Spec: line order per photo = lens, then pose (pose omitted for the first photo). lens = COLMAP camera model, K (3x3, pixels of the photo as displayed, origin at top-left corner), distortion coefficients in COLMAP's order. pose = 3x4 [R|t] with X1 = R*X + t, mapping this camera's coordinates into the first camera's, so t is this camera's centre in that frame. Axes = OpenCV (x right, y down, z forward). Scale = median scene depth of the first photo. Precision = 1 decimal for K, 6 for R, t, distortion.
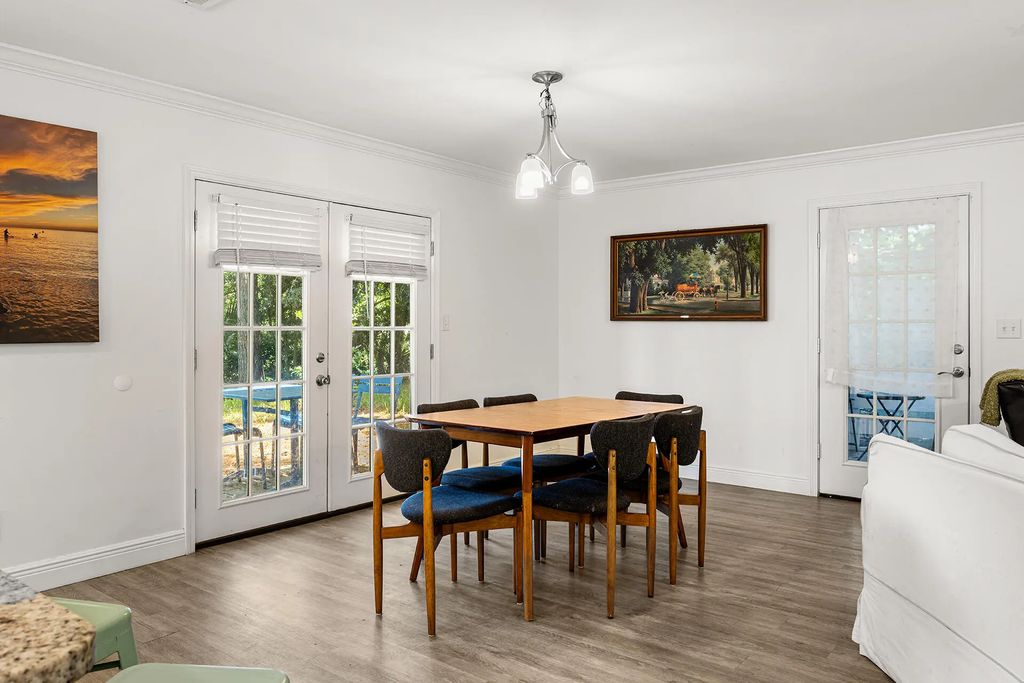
lens RADIAL K [[734.3, 0, 509.1], [0, 734.3, 332.5], [0, 0, 1]] dist [-0.004504, 0.000160]
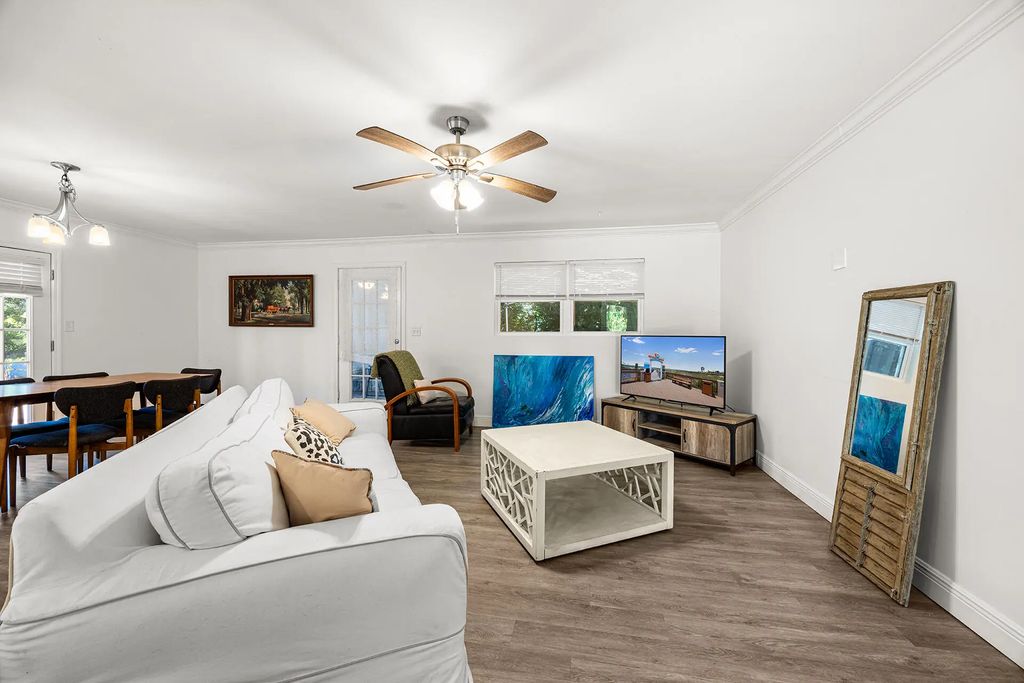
lens RADIAL K [[393.9, 0, 508.1], [0, 393.9, 337.9], [0, 0, 1]] dist [-0.002674, 0.000291]
pose [[0.882419, -0.003572, 0.470450, 0.302328], [-0.001175, 0.999951, 0.009795, 0.001633], [-0.470462, -0.009196, 0.882372, -0.104666]]
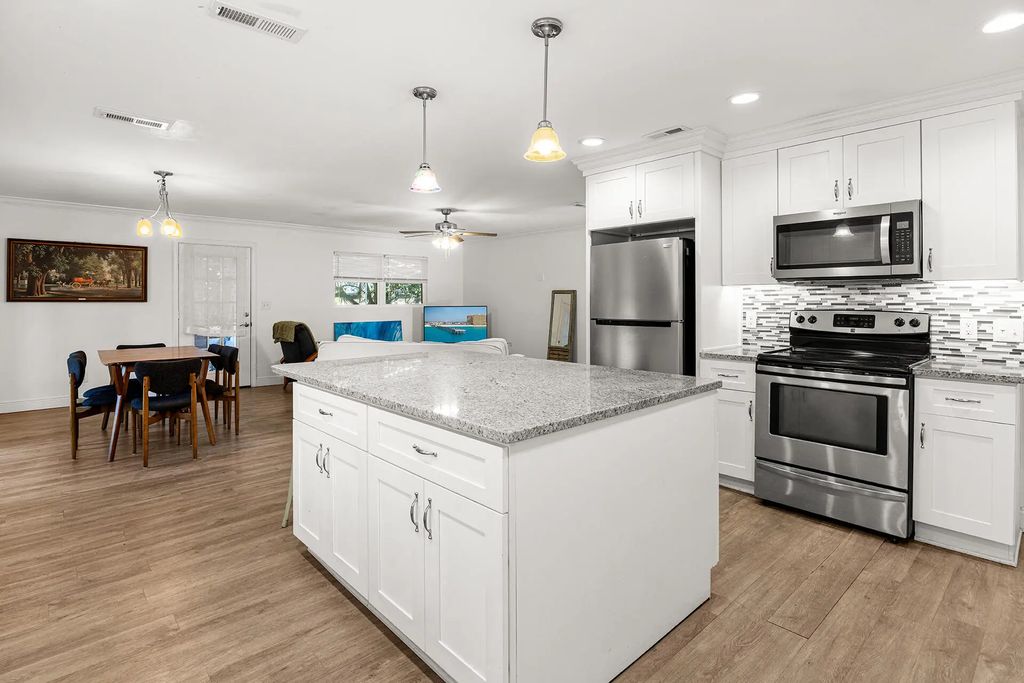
lens RADIAL K [[513.6, 0, 517.3], [0, 513.6, 299.2], [0, 0, 1]] dist [-0.003731, -0.000864]
pose [[0.148583, 0.003582, 0.988893, -0.693943], [0.010000, 0.999937, -0.005124, -0.006979], [-0.988849, 0.010650, 0.148538, -0.054344]]
